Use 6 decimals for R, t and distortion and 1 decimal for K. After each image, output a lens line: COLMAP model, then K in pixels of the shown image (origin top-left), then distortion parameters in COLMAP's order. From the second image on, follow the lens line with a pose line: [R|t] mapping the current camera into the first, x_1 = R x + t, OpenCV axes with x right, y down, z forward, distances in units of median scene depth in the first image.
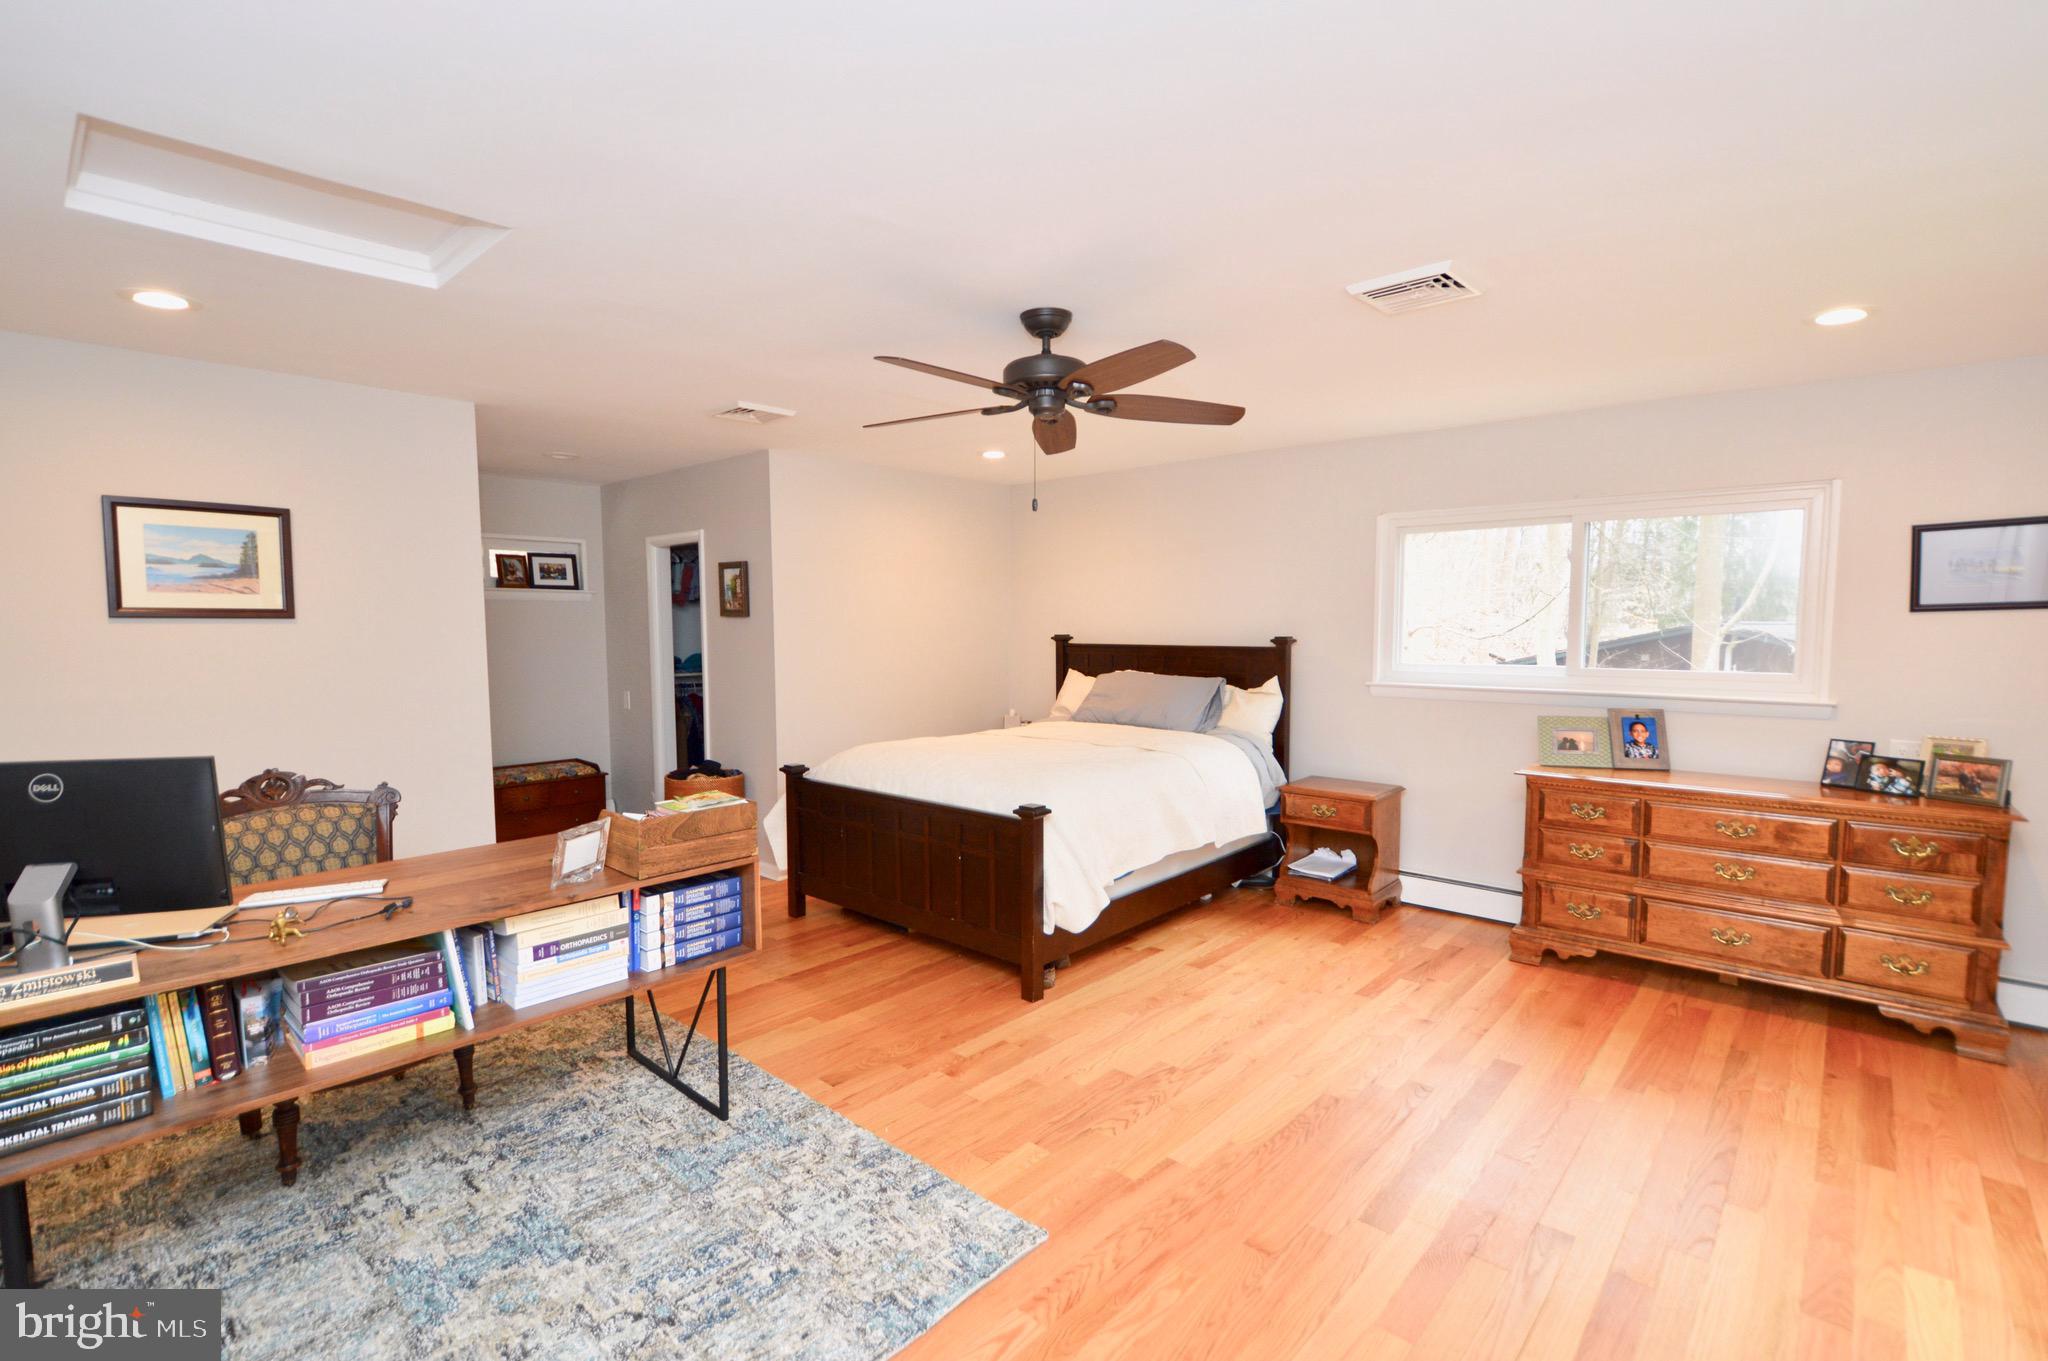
lens RADIAL K [[920.8, 0, 1023.5], [0, 920.8, 692.1], [0, 0, 1]] dist [-0.001366, -0.000609]
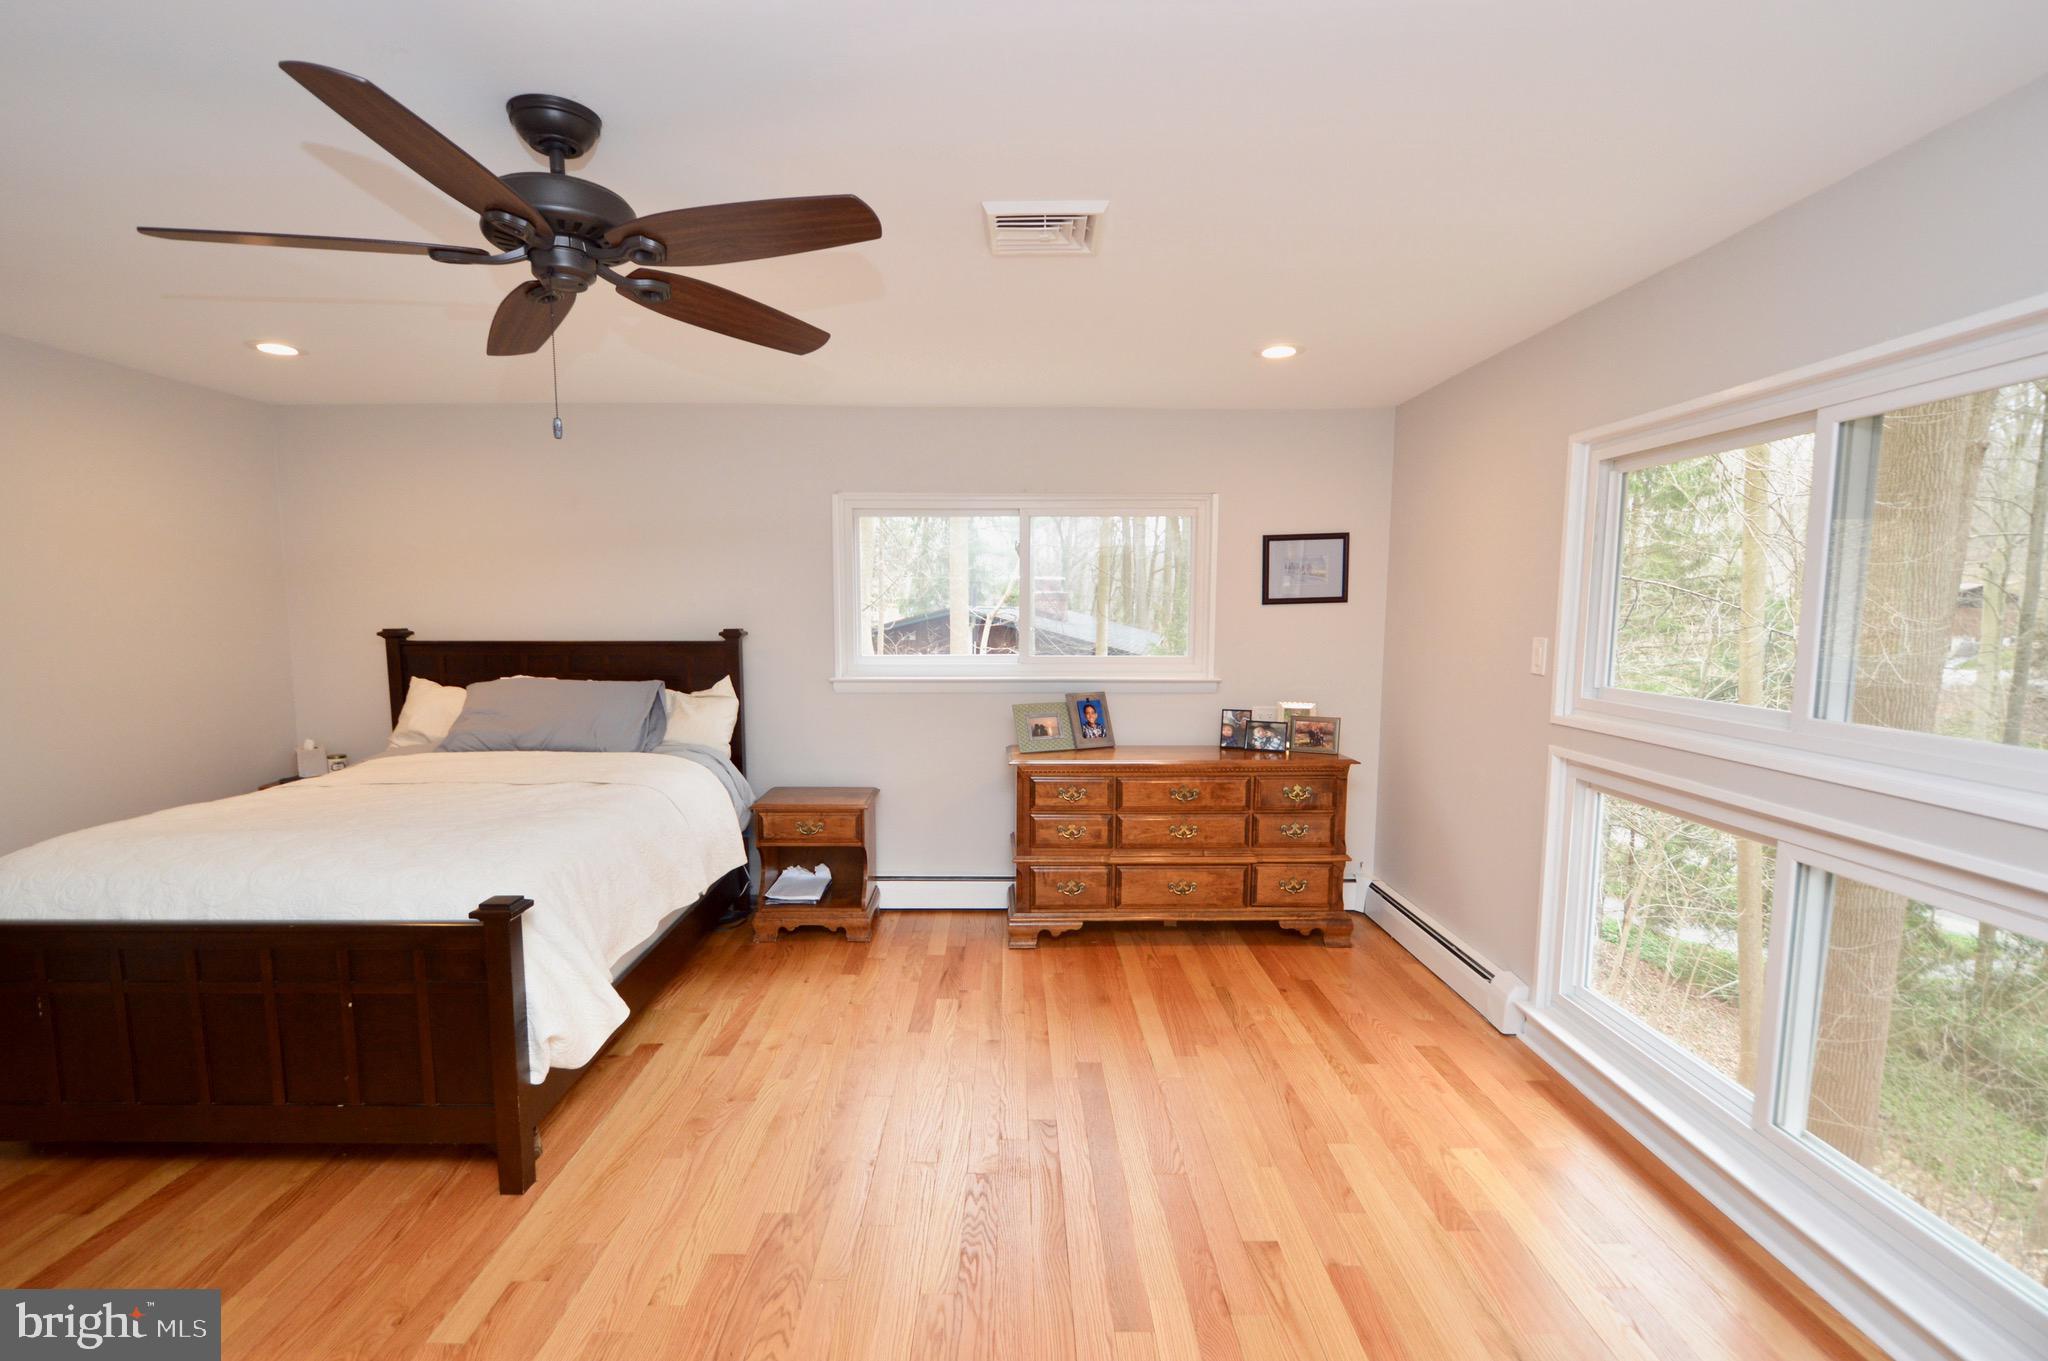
lens RADIAL K [[929.3, 0, 997.2], [0, 929.3, 704.8], [0, 0, 1]] dist [0.000083, -0.000274]
pose [[0.748145, -0.068190, 0.660022, -0.144278], [0.048502, 0.997664, 0.048095, -0.026658], [-0.661760, -0.003970, 0.749705, 0.263028]]
